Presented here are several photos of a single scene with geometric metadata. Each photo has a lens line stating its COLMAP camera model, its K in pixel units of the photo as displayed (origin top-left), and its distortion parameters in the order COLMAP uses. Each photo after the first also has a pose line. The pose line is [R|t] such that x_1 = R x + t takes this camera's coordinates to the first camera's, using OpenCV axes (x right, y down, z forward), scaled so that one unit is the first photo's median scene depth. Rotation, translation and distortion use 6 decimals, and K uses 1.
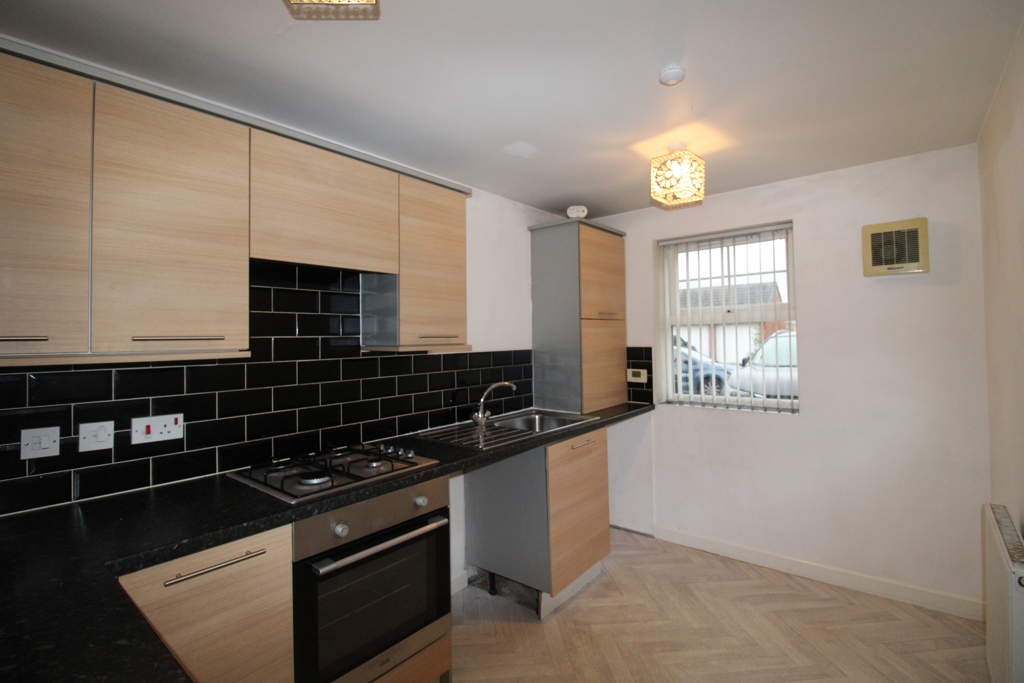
lens RADIAL K [[474.5, 0, 513.4], [0, 474.5, 327.4], [0, 0, 1]] dist [0.001807, -0.012227]
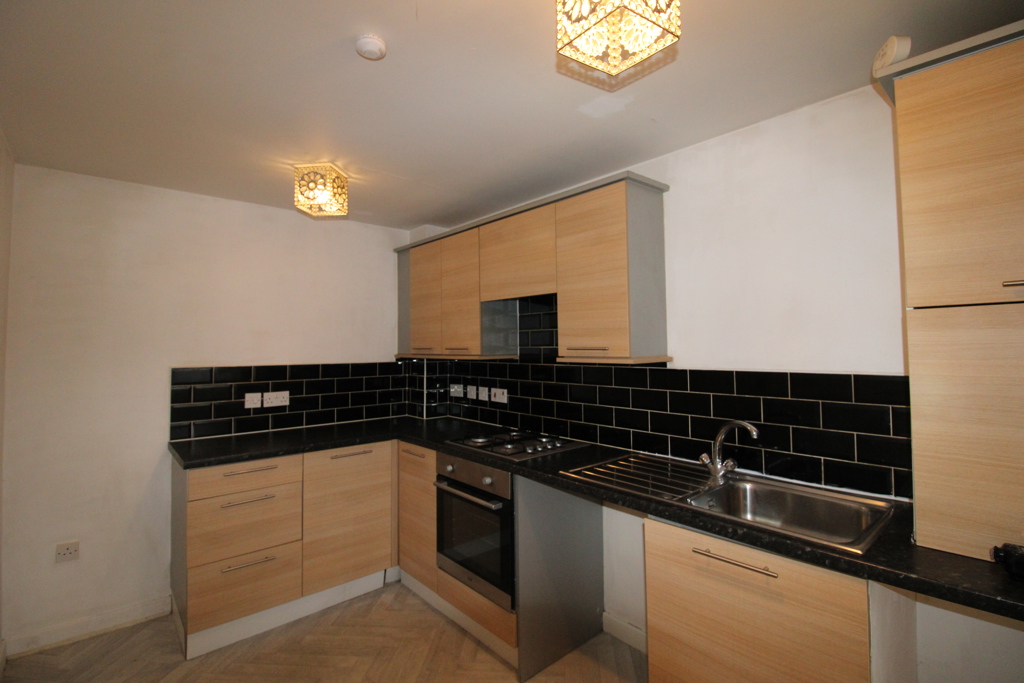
lens RADIAL K [[474.5, 0, 513.4], [0, 474.5, 327.4], [0, 0, 1]] dist [0.001807, -0.012227]
pose [[-0.153409, -0.023456, -0.987884, 1.071609], [0.031107, 0.999108, -0.028553, -0.001415], [0.987673, -0.035111, -0.152542, 1.302844]]
